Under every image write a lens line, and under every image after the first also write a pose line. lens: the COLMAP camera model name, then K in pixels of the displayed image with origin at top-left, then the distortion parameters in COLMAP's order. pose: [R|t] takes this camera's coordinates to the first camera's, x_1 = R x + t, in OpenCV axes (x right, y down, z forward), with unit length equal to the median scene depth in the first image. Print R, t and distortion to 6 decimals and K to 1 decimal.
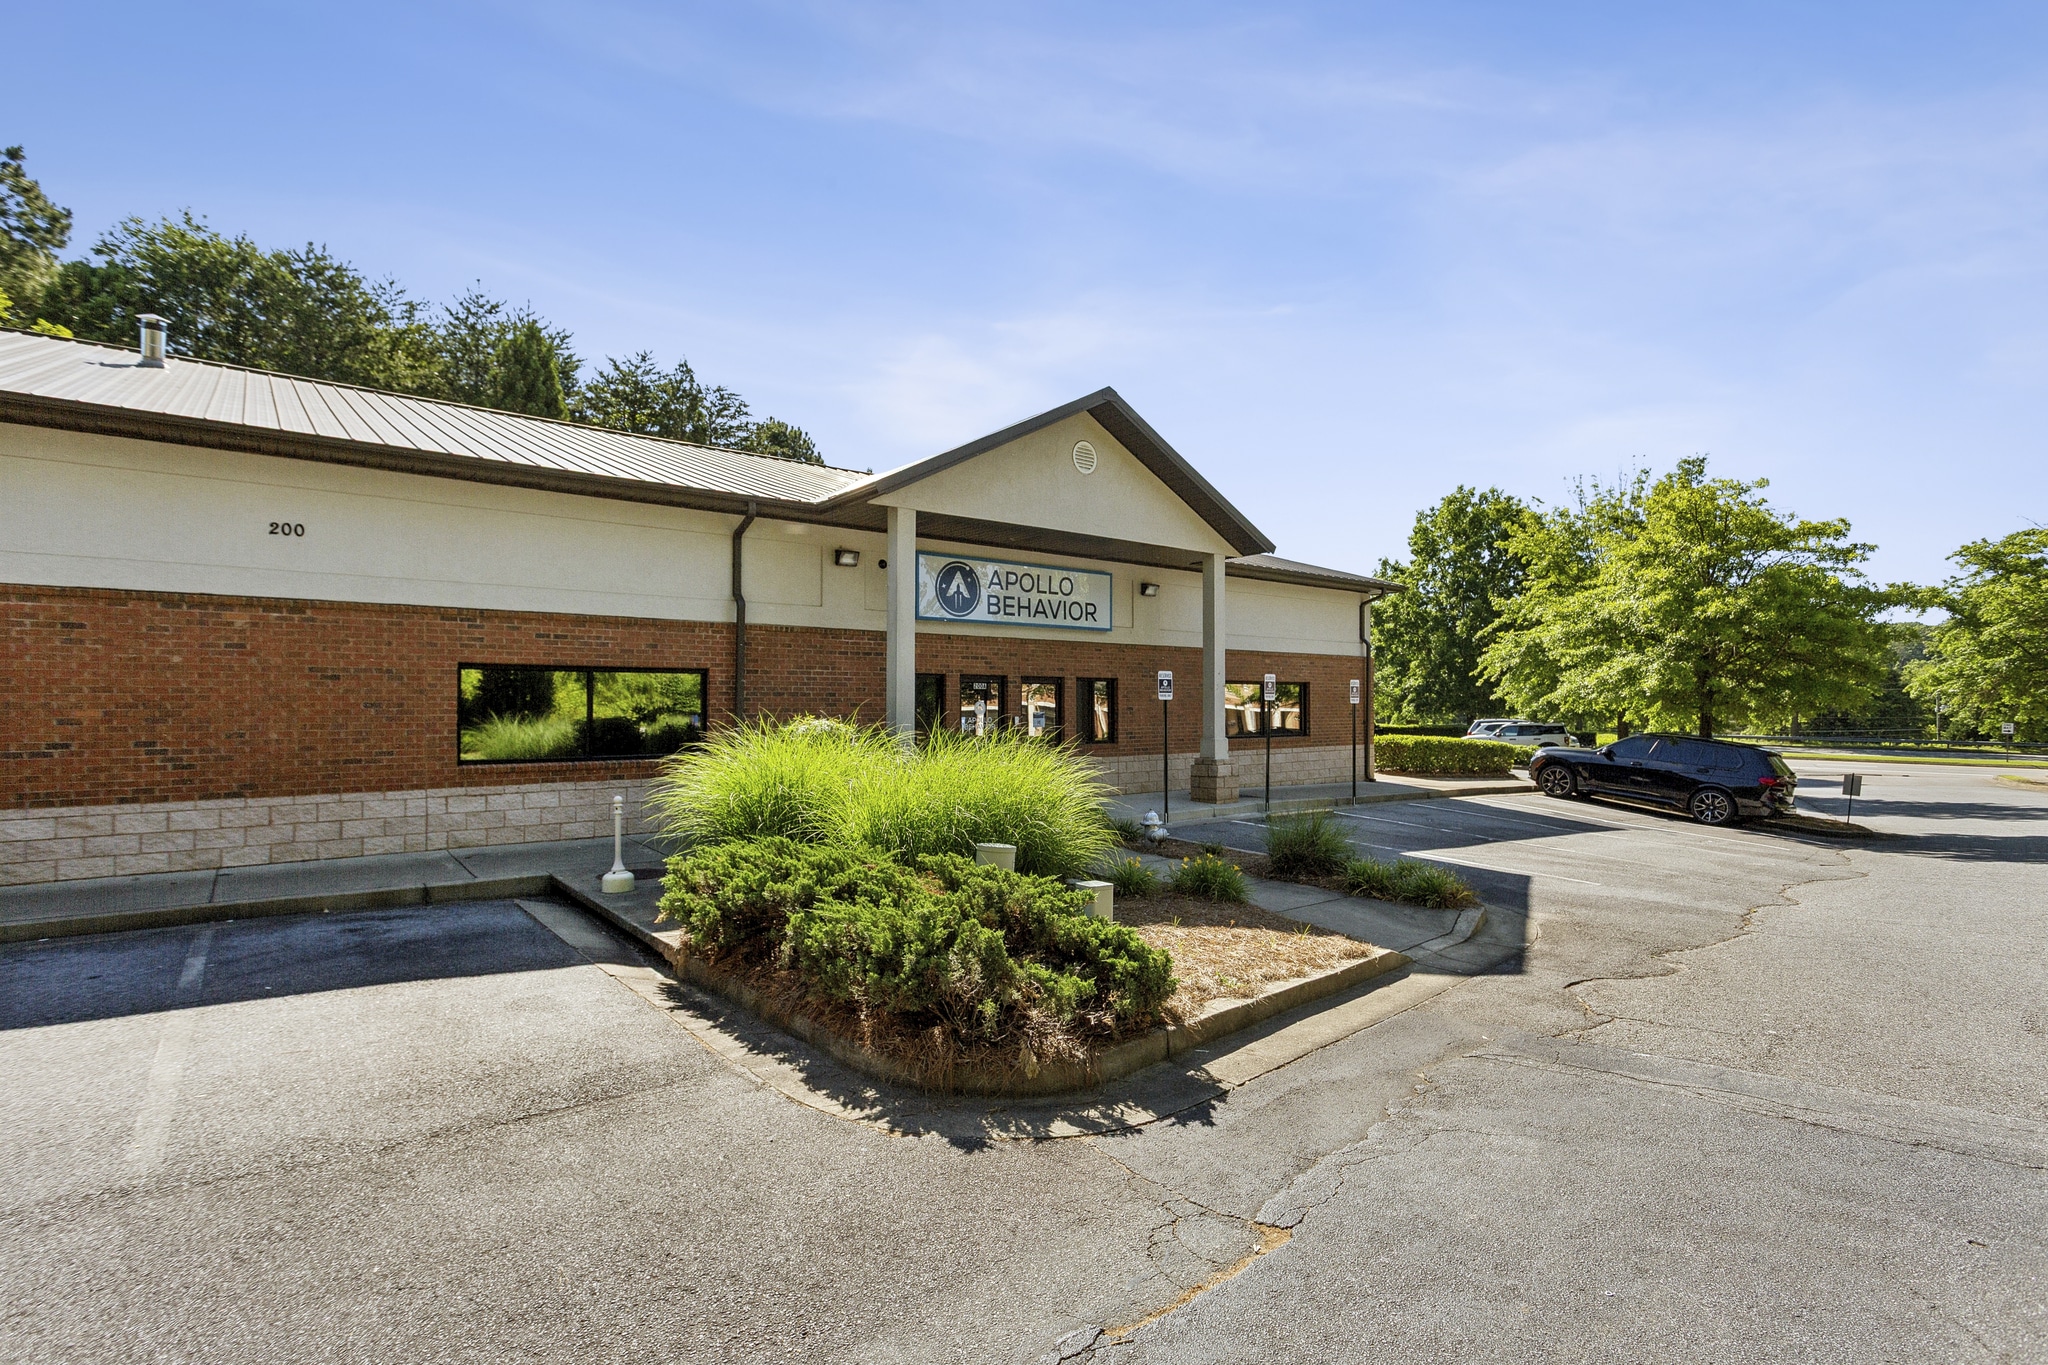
lens RADIAL K [[990.5, 0, 1024.4], [0, 990.5, 677.5], [0, 0, 1]] dist [0.000528, 0.000074]
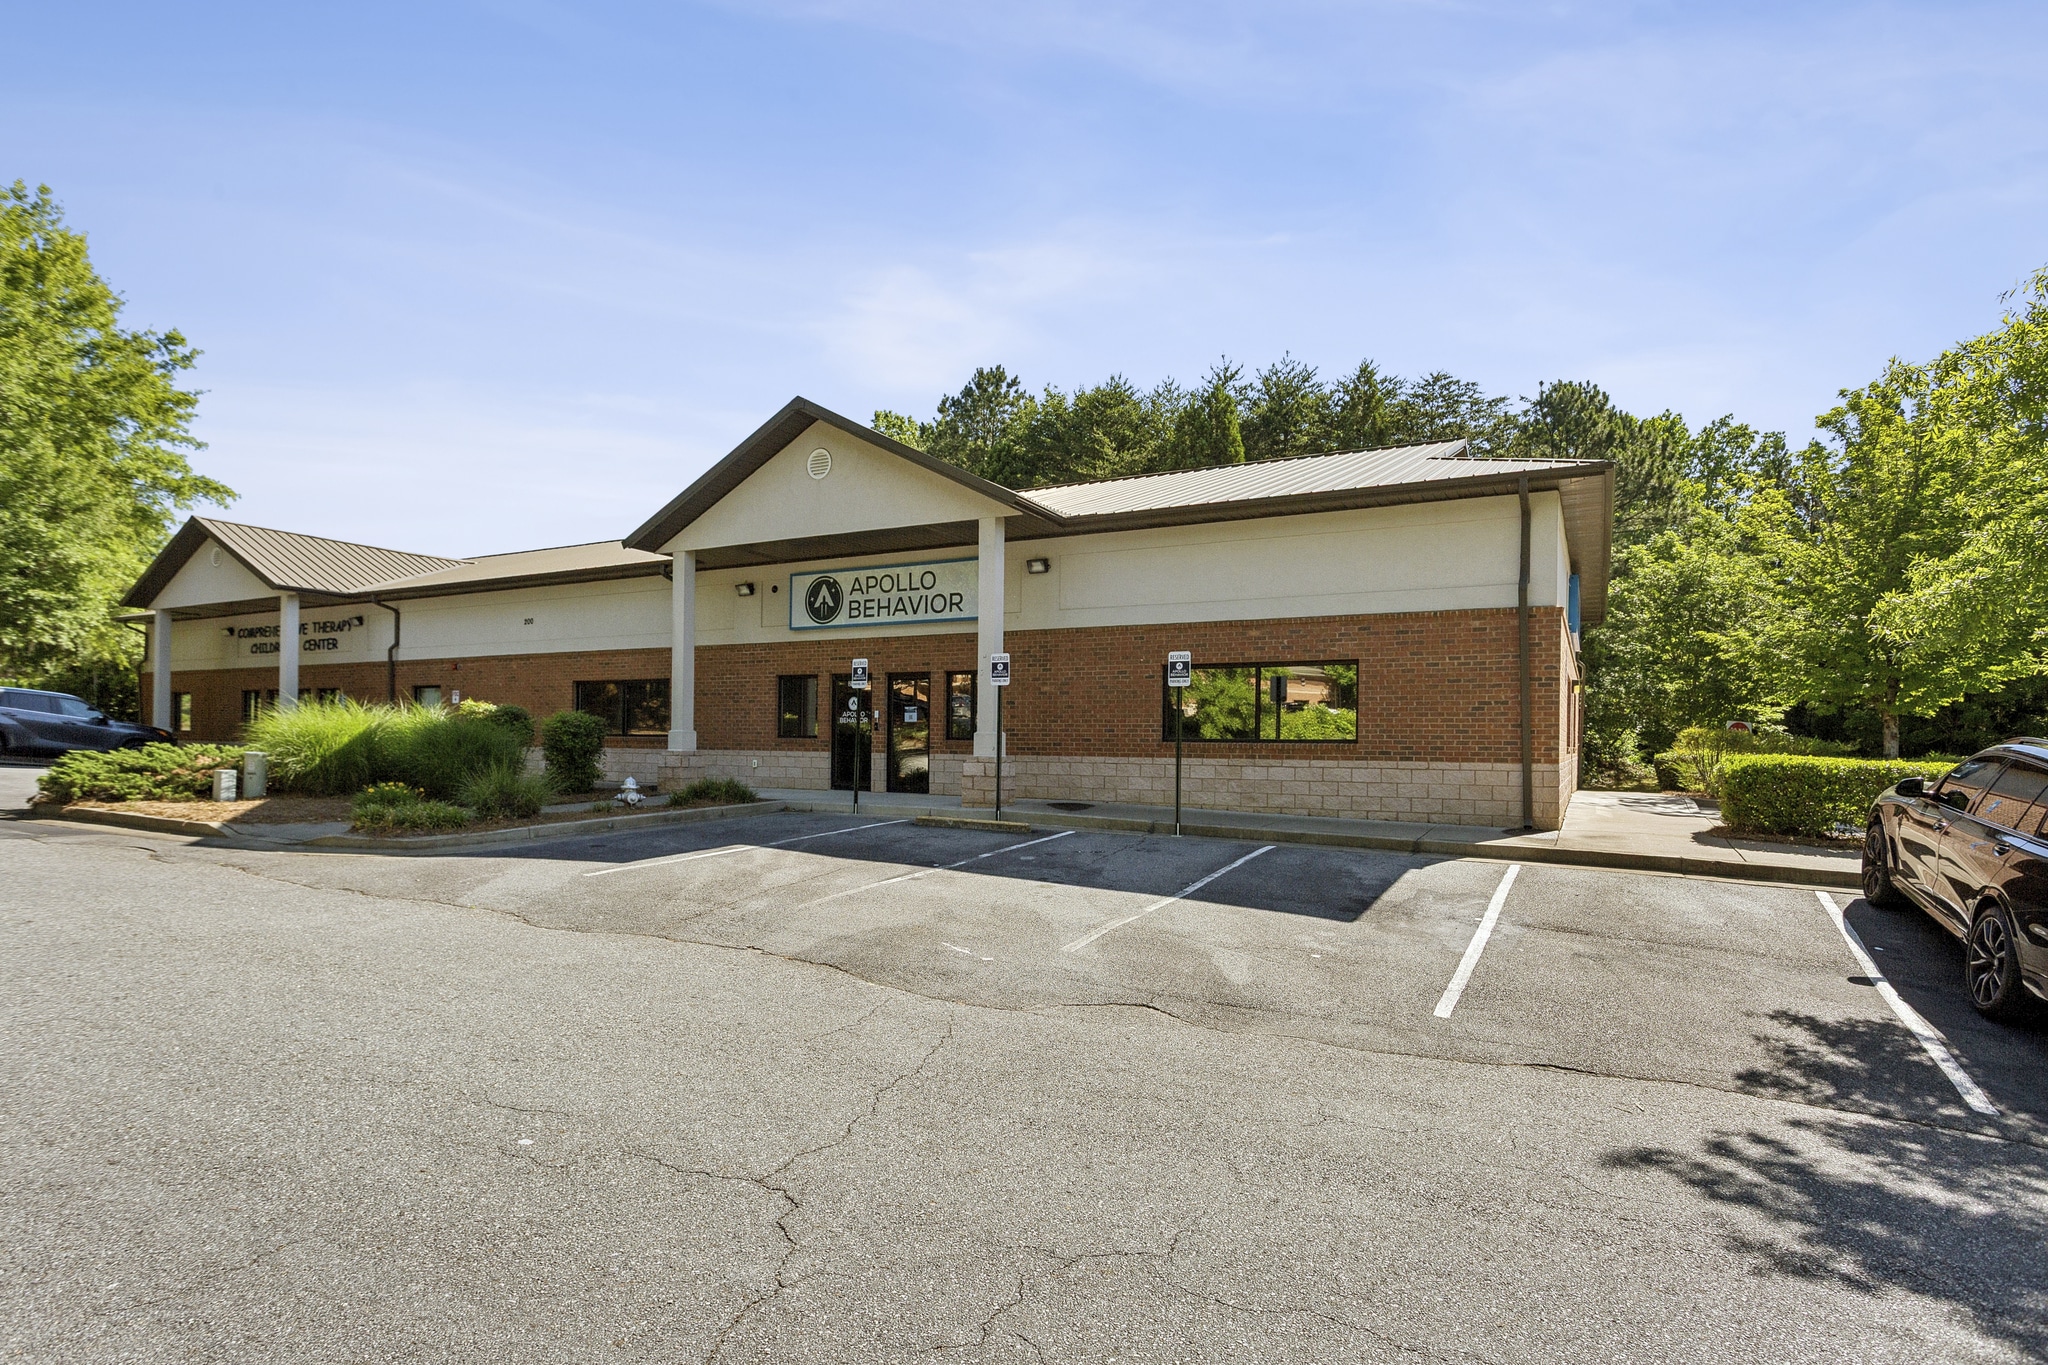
lens RADIAL K [[869.9, 0, 1025.1], [0, 869.9, 702.5], [0, 0, 1]] dist [0.001013, 0.000004]
pose [[0.465497, -0.003217, -0.885044, 0.895978], [0.039225, 0.999086, 0.016999, 0.021499], [0.884180, -0.042628, 0.465198, 0.692189]]
